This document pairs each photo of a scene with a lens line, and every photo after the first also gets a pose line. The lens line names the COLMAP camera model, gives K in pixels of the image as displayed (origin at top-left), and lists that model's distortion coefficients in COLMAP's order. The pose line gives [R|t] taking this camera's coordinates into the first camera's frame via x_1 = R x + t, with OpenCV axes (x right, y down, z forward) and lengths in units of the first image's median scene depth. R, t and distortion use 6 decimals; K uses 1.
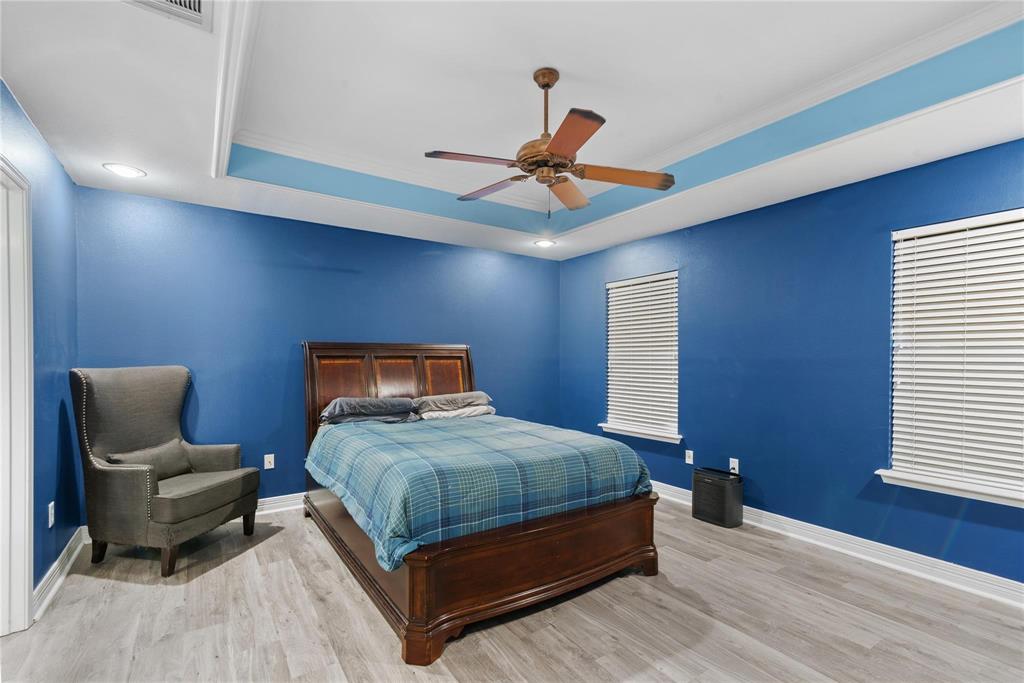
lens RADIAL K [[463.8, 0, 496.7], [0, 463.8, 364.4], [0, 0, 1]] dist [0.021965, -0.003080]
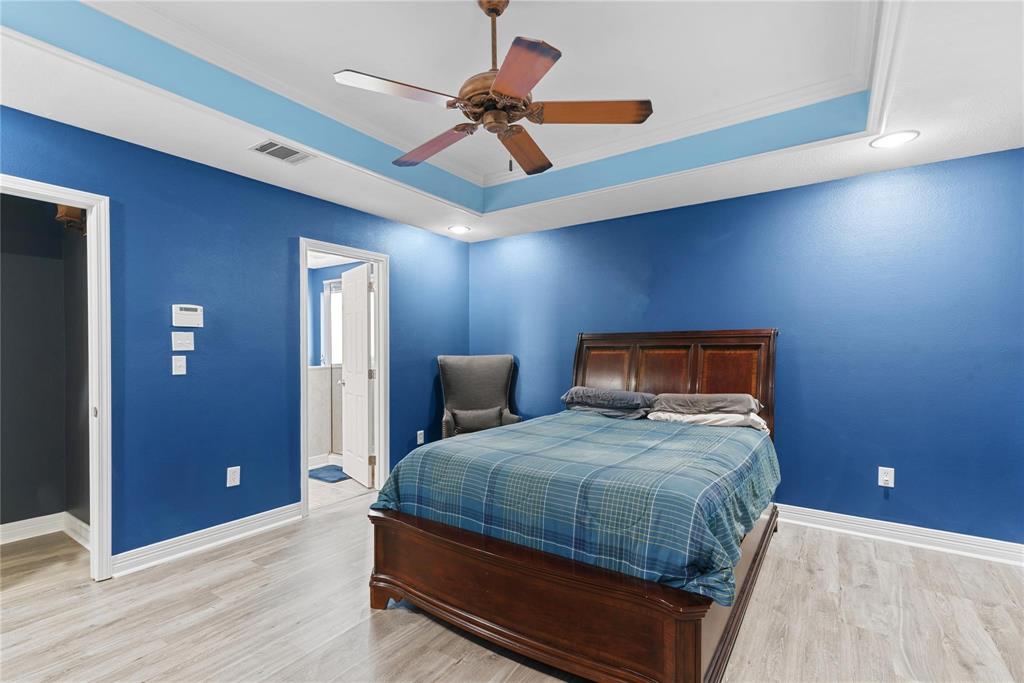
lens RADIAL K [[463.8, 0, 510.9], [0, 463.8, 347.5], [0, 0, 1]] dist [0.021965, -0.003080]
pose [[0.379883, -0.007564, -0.925003, 0.580907], [-0.006706, 0.999918, -0.010931, -0.004004], [0.925010, 0.010356, 0.379801, 0.462113]]
